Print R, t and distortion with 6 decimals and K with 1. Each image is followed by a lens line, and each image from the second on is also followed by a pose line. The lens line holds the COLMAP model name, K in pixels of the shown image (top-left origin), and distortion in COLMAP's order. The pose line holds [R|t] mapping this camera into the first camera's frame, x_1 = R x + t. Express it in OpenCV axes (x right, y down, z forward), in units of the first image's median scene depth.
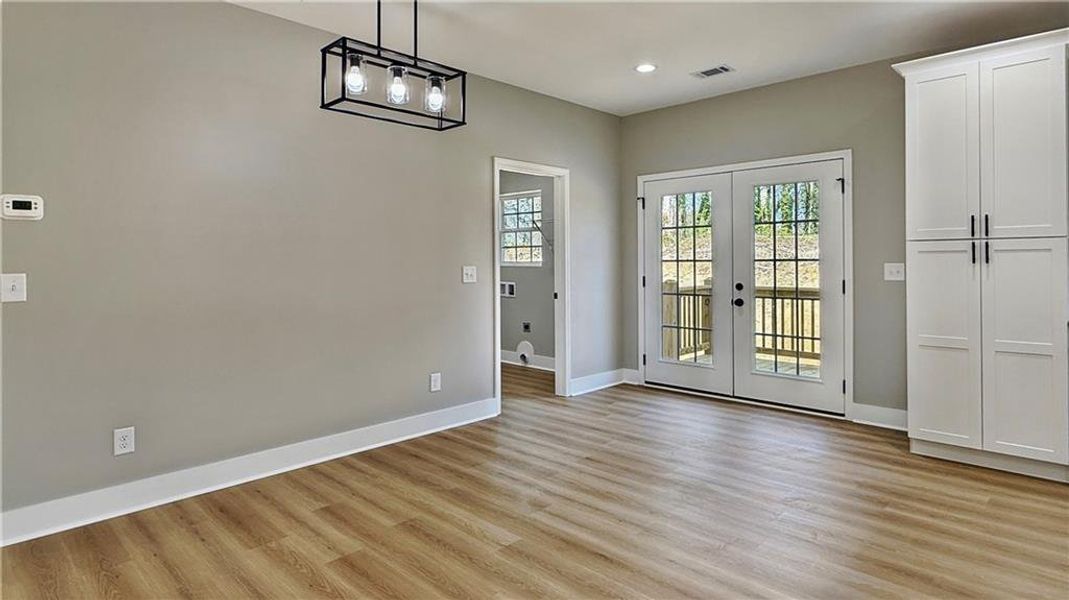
lens RADIAL K [[582.5, 0, 524.6], [0, 582.5, 259.9], [0, 0, 1]] dist [0.003850, 0.000243]
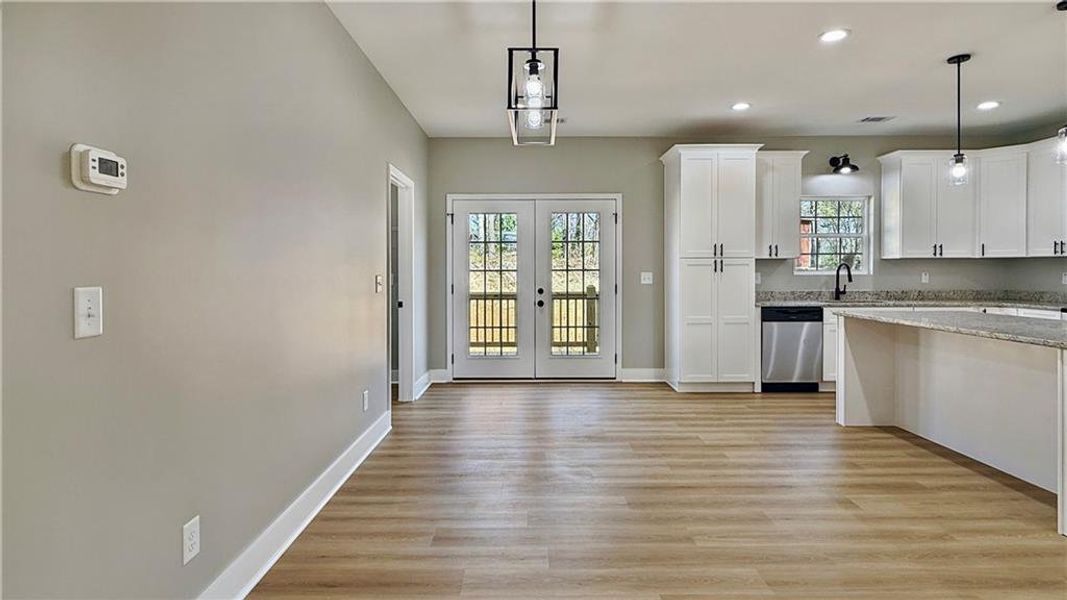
lens RADIAL K [[548.0, 0, 531.5], [0, 548.0, 276.1], [0, 0, 1]] dist [0.002151, 0.000273]
pose [[0.710912, -0.003575, 0.703272, -0.491053], [-0.002951, 0.999963, 0.008066, 0.003929], [-0.703275, -0.007809, 0.710875, 0.169288]]
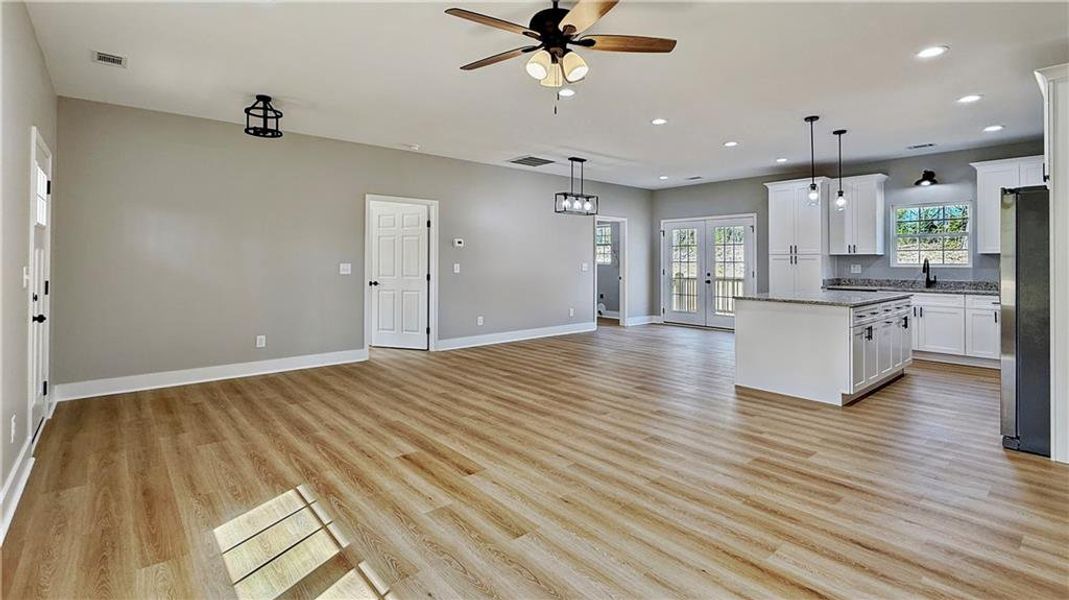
lens RADIAL K [[489.7, 0, 530.9], [0, 489.7, 255.9], [0, 0, 1]] dist [0.001529, 0.000216]
pose [[0.996434, 0.008355, -0.083956, -0.129626], [-0.009024, 0.999930, -0.007590, -0.002237], [0.083886, 0.008320, 0.996441, -0.844362]]
